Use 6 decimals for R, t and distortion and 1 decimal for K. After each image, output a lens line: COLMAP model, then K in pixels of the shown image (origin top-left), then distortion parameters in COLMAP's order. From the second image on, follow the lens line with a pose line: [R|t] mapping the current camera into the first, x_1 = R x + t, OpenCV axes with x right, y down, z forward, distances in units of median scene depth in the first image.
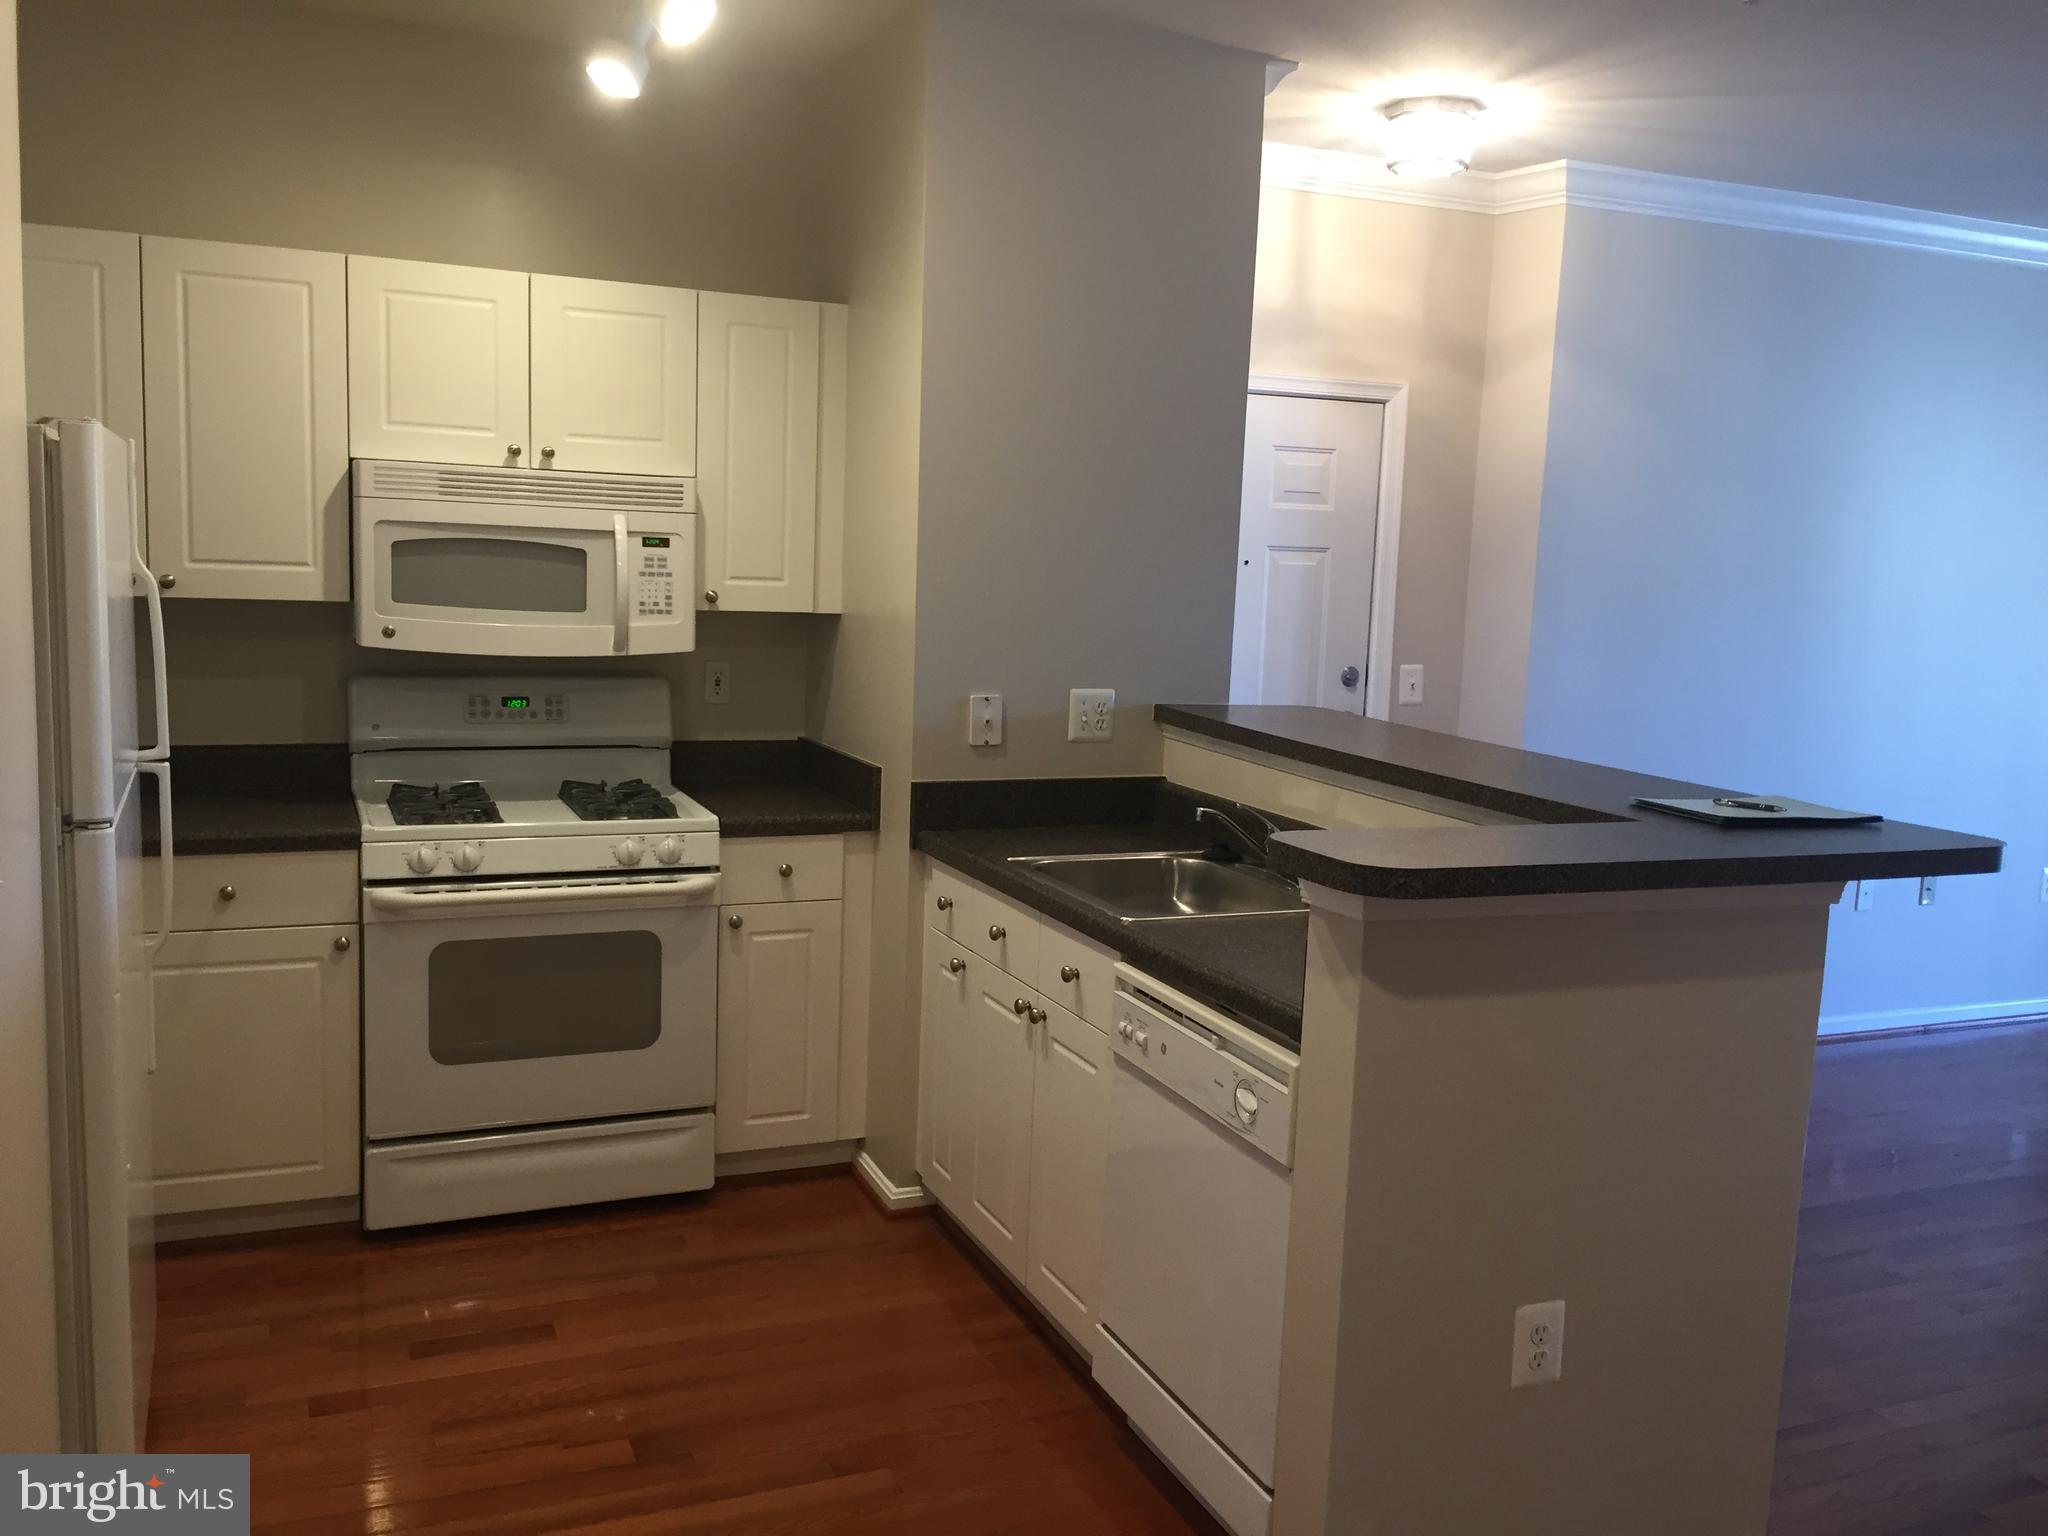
lens RADIAL K [[1759.9, 0, 1035.1], [0, 1759.9, 770.4], [0, 0, 1]] dist [0.076048, -0.092907]
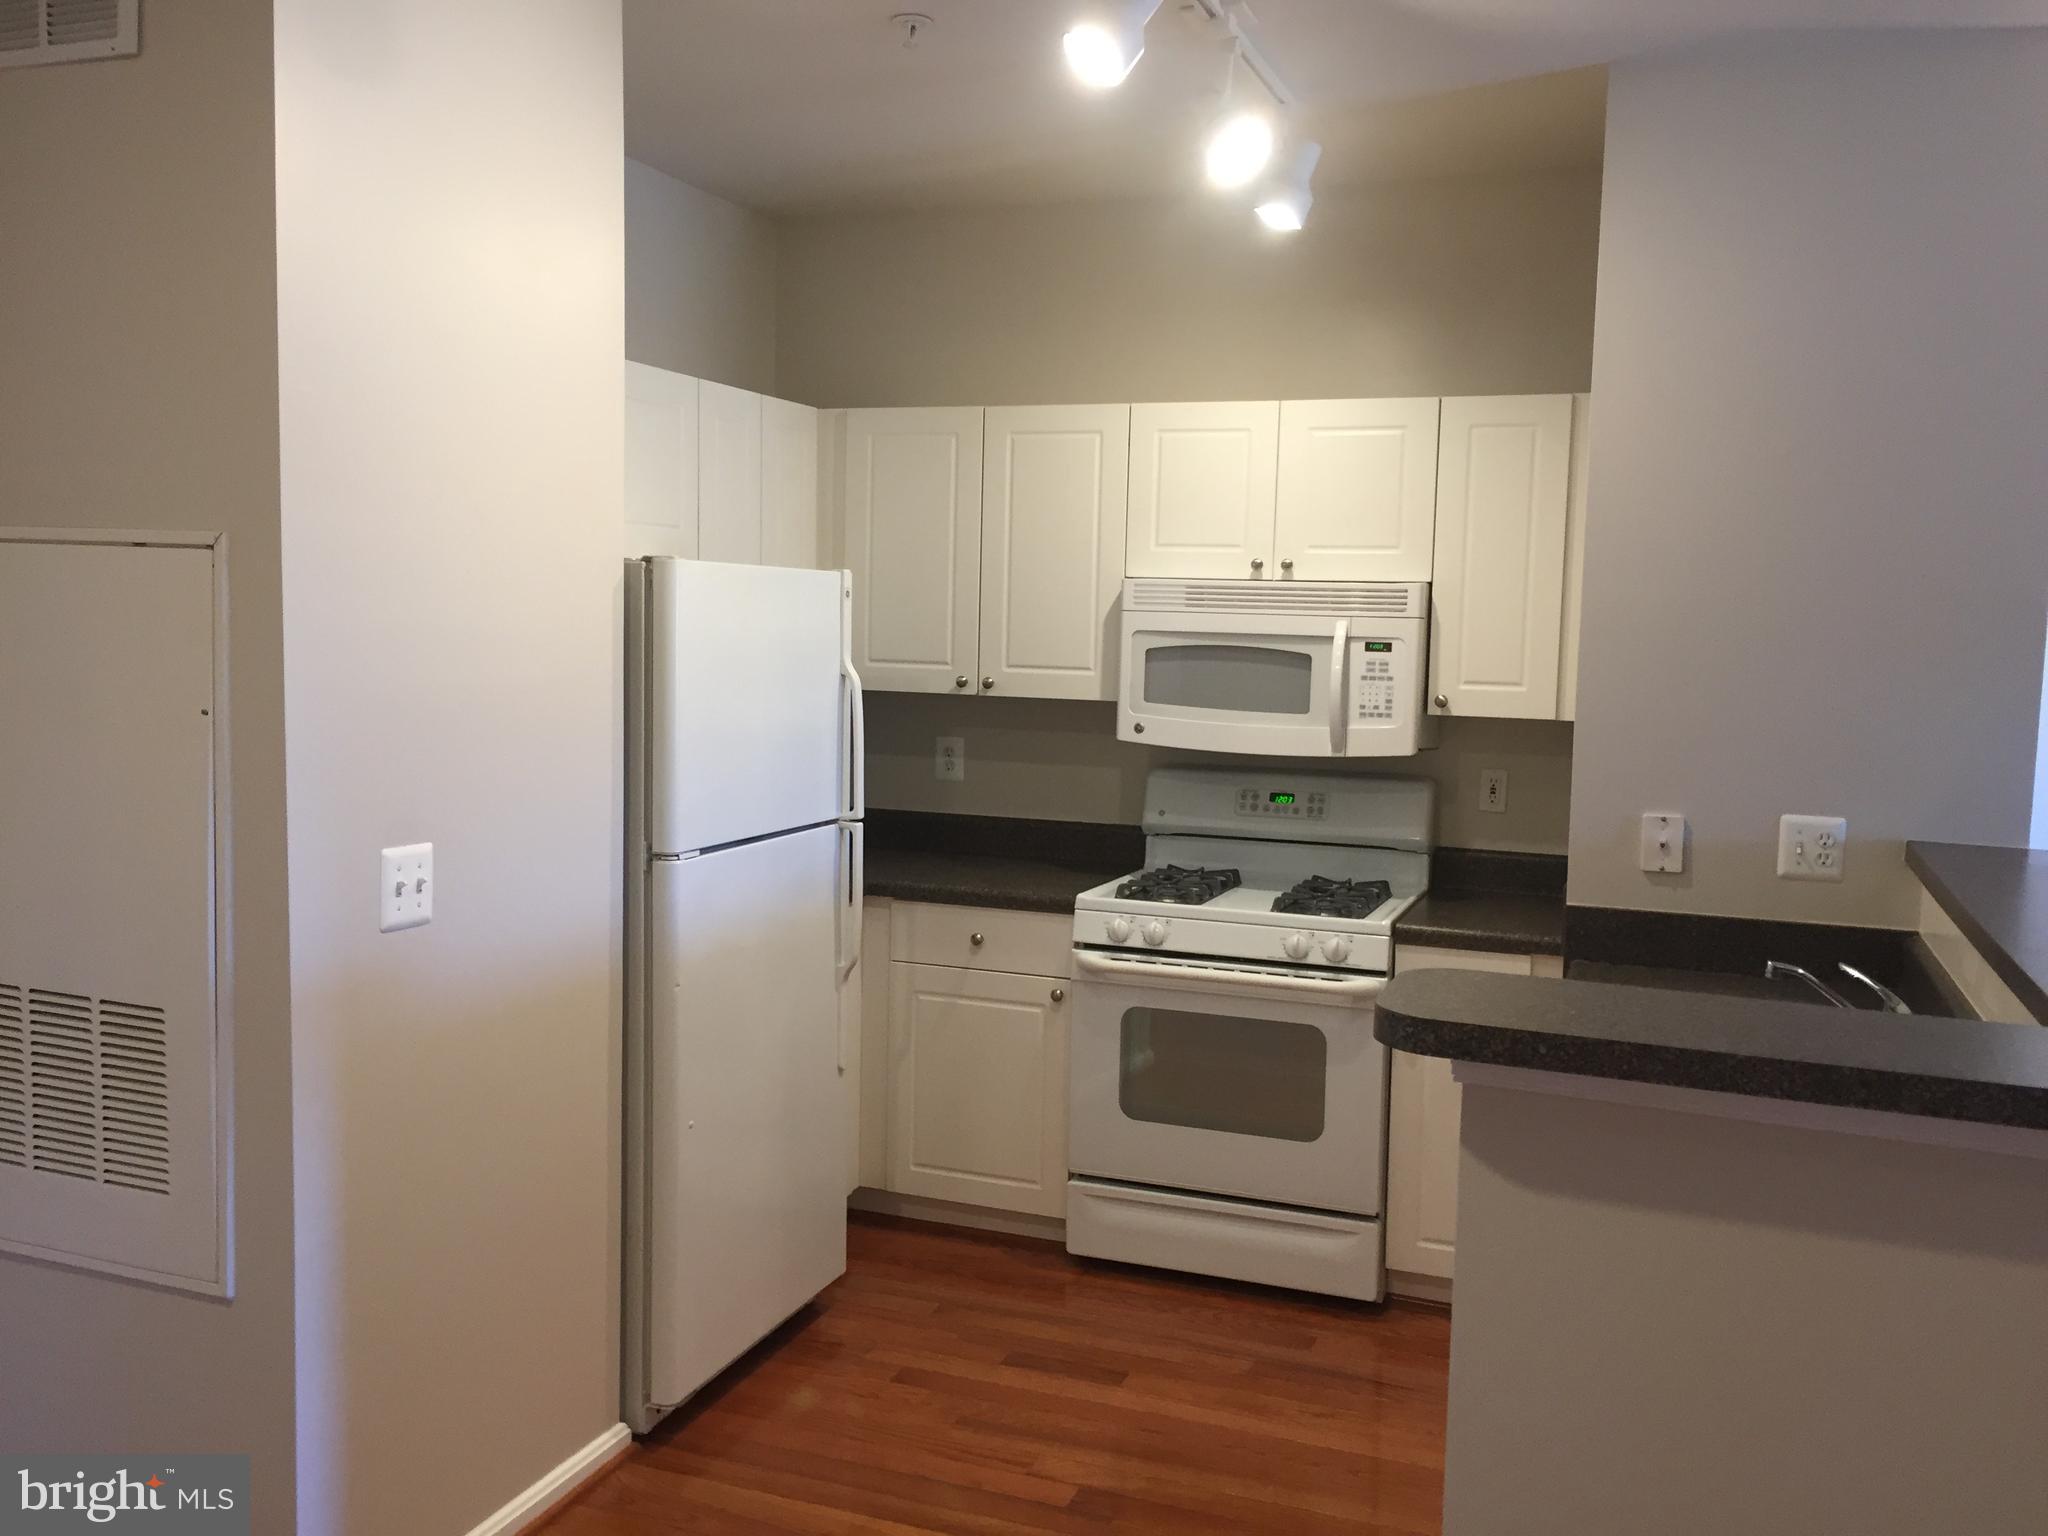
lens RADIAL K [[1759.9, 0, 1028.4], [0, 1759.9, 769.9], [0, 0, 1]] dist [0.076048, -0.092907]
pose [[0.716474, 0.040358, -0.696445, 0.366028], [-0.086051, 0.995814, -0.030820, -0.010633], [0.692286, 0.082012, 0.716948, 0.145471]]
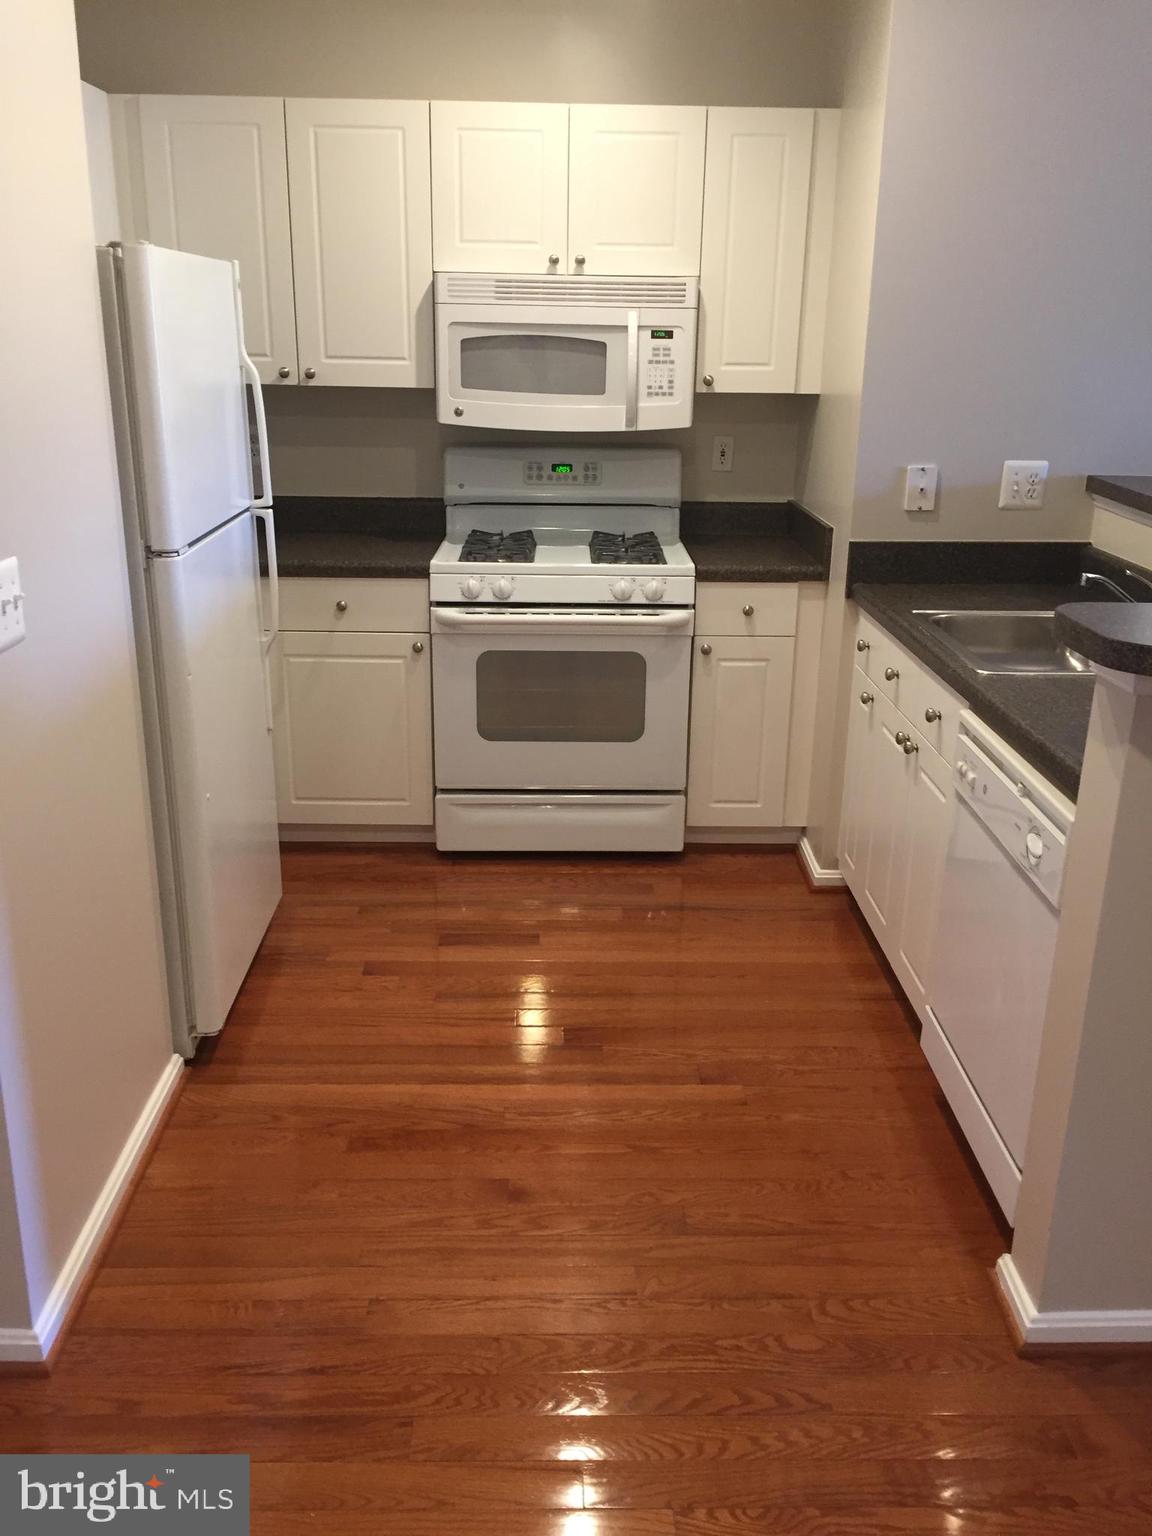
lens RADIAL K [[1319.9, 0, 577.0], [0, 1319.9, 776.5], [0, 0, 1]] dist [0.076048, -0.092907]
pose [[0.924348, 0.099212, -0.368426, 0.104775], [-0.028351, 0.980792, 0.192983, -0.005152], [0.380495, -0.167938, 0.909407, 0.093369]]
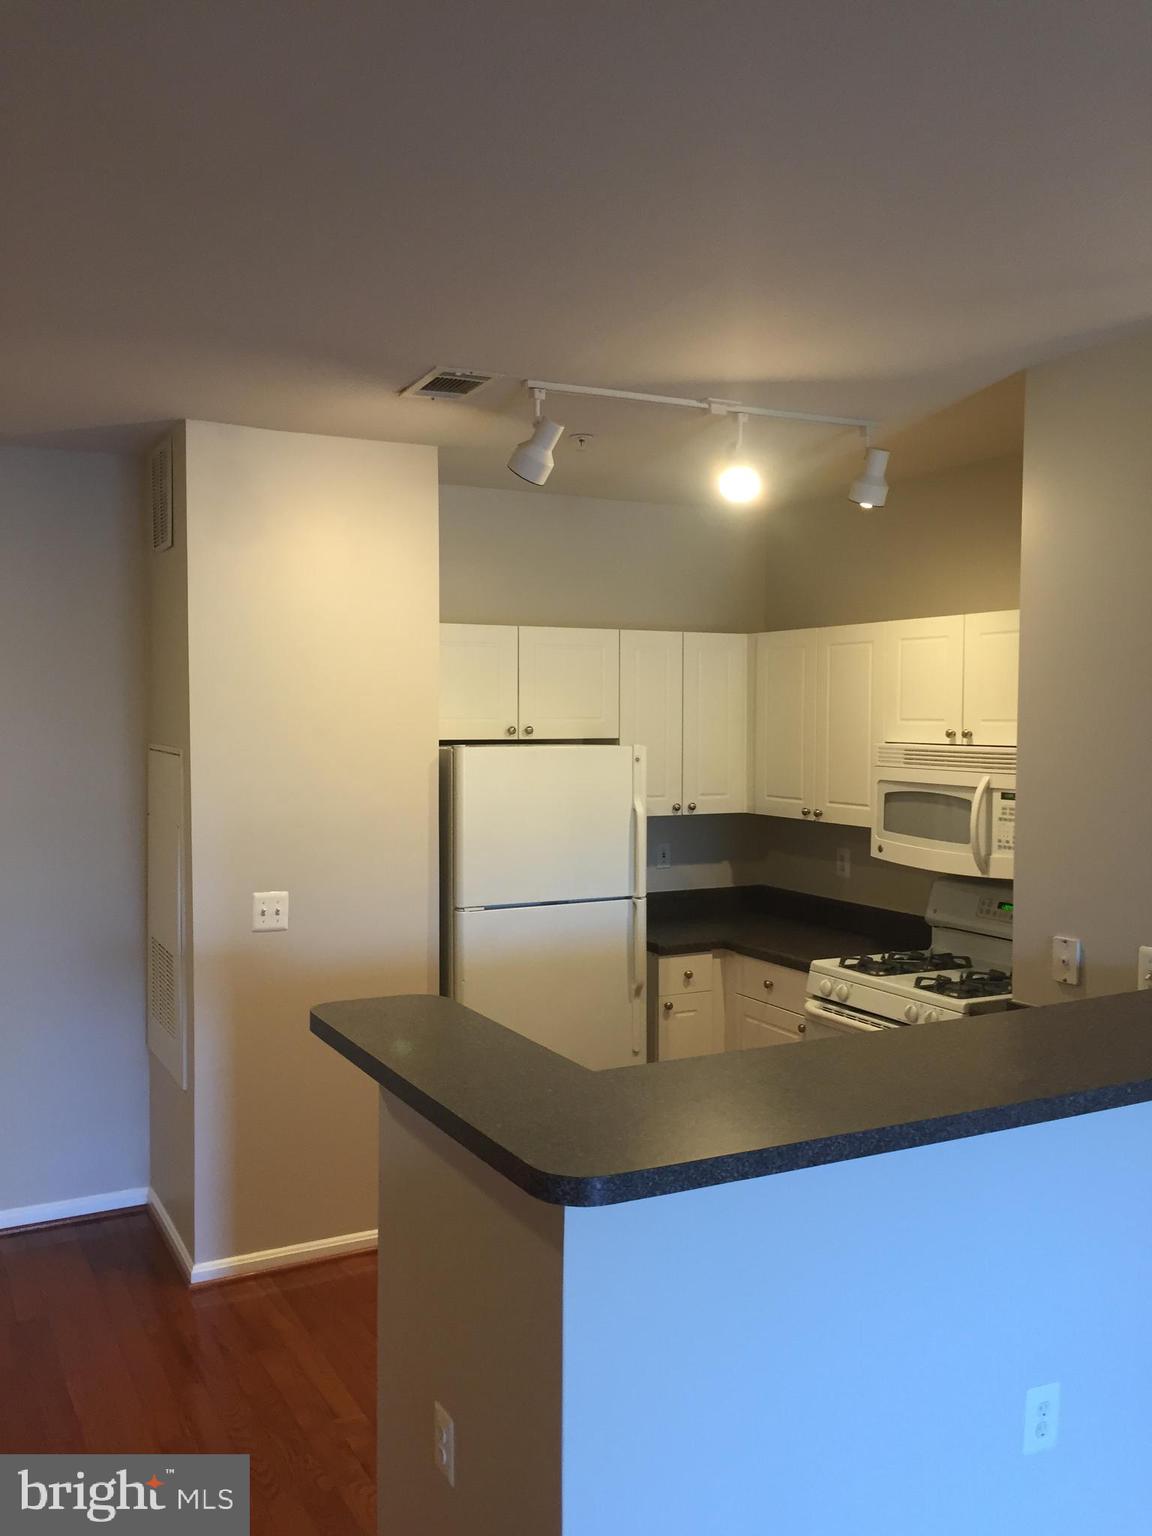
lens RADIAL K [[1319.9, 0, 577.2], [0, 1319.9, 782.9], [0, 0, 1]] dist [0.076048, -0.092907]
pose [[0.073566, 0.013034, -0.997205, 0.804248], [-0.128342, 0.991724, 0.003494, -0.104976], [0.988998, 0.127726, 0.074630, 0.624593]]
